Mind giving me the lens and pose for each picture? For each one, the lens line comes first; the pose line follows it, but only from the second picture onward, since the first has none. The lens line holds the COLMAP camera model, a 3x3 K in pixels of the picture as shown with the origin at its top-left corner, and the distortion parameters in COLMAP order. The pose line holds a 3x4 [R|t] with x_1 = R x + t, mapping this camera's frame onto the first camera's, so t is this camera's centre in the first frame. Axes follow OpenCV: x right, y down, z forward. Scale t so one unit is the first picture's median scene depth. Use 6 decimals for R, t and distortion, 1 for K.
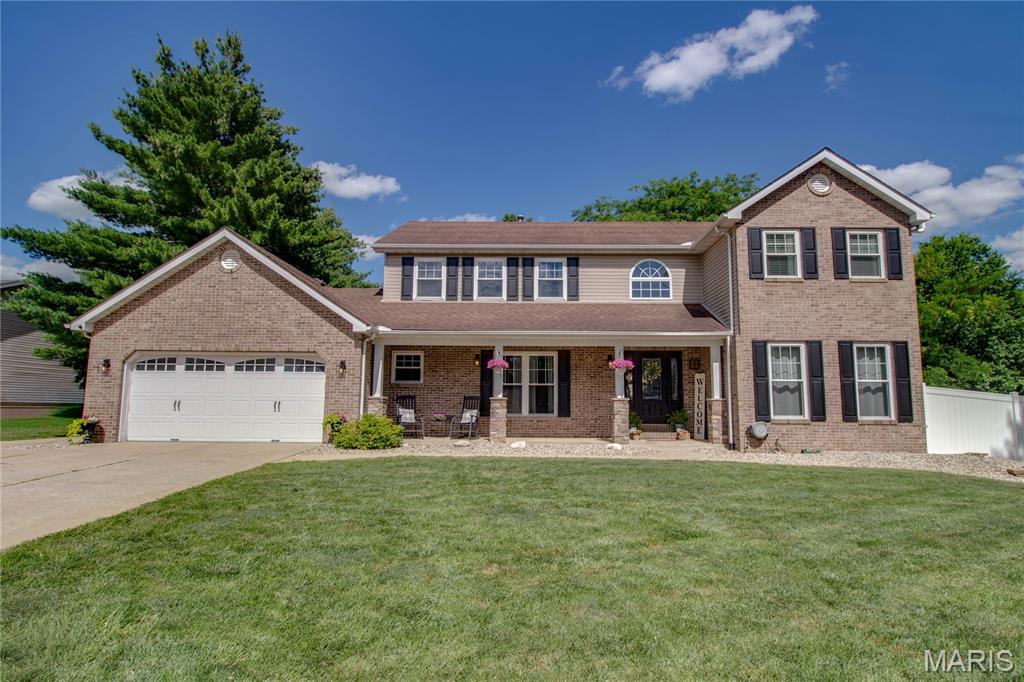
lens RADIAL K [[540.2, 0, 524.3], [0, 540.2, 342.9], [0, 0, 1]] dist [0.001760, -0.014355]
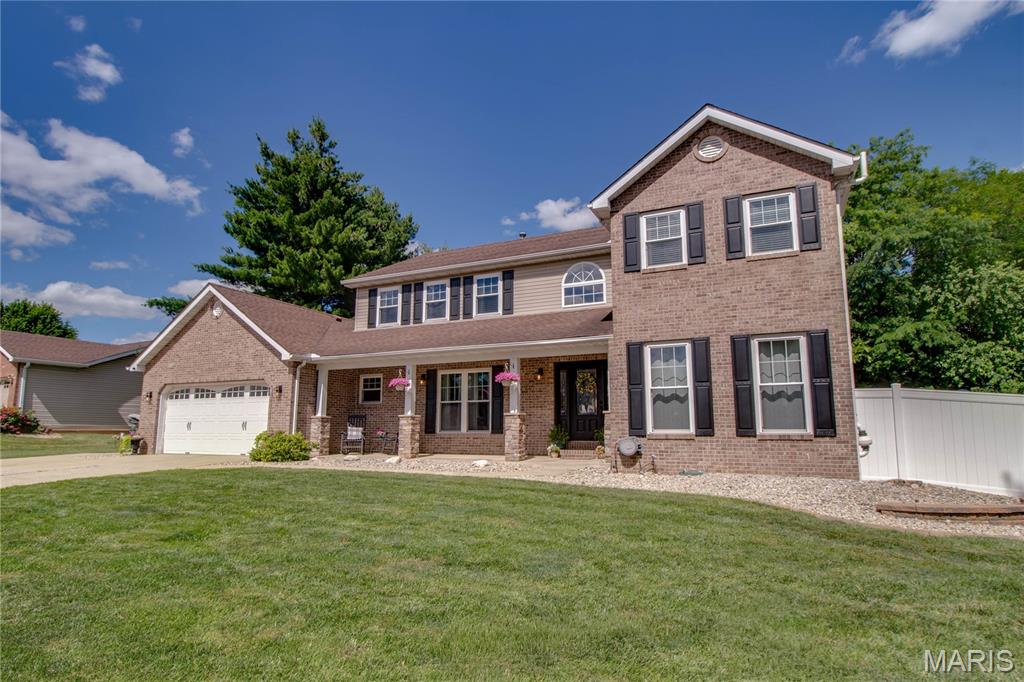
lens RADIAL K [[543.9, 0, 525.6], [0, 543.9, 347.4], [0, 0, 1]] dist [0.001397, -0.017021]
pose [[0.916986, -0.068509, -0.392994, 0.598474], [0.056446, 0.997514, -0.042185, 0.029251], [0.394907, 0.016501, 0.918573, 0.129150]]
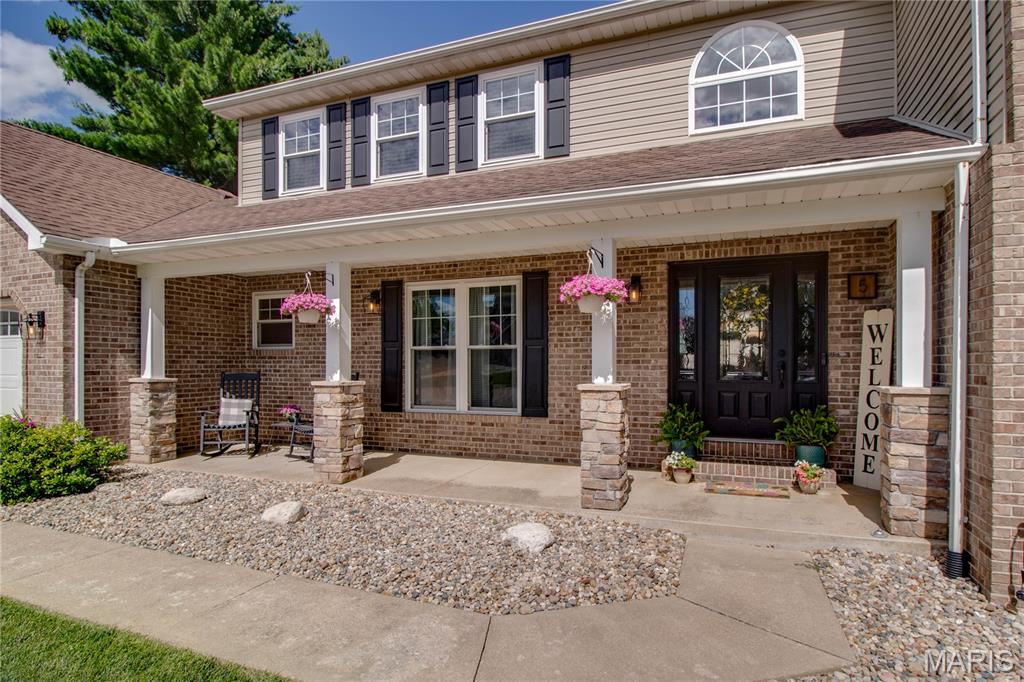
lens RADIAL K [[544.9, 0, 535.7], [0, 544.9, 365.2], [0, 0, 1]] dist [0.002031, -0.014838]
pose [[0.938783, -0.006512, -0.344446, 0.269943], [0.048650, 0.992308, 0.113836, 0.046815], [0.341055, -0.123625, 0.931879, 0.661591]]
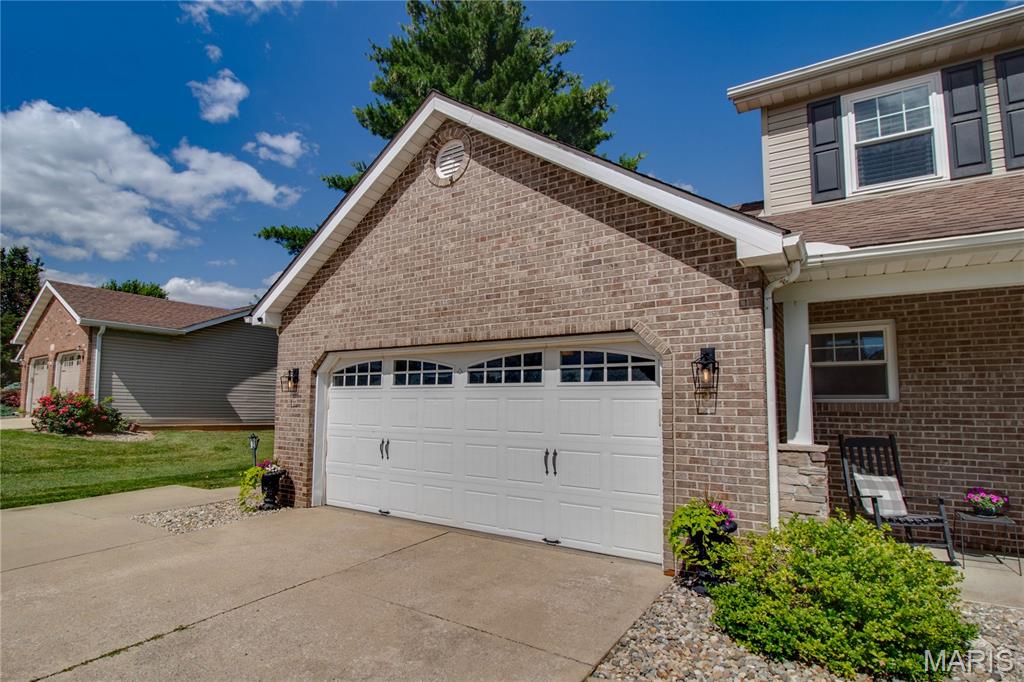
lens RADIAL K [[535.5, 0, 476.1], [0, 535.5, 360.4], [0, 0, 1]] dist [0.000870, -0.014321]
pose [[0.819772, -0.046115, -0.570830, -0.252666], [0.059616, 0.998209, 0.004973, 0.029173], [0.569578, -0.038108, 0.821053, 0.604507]]
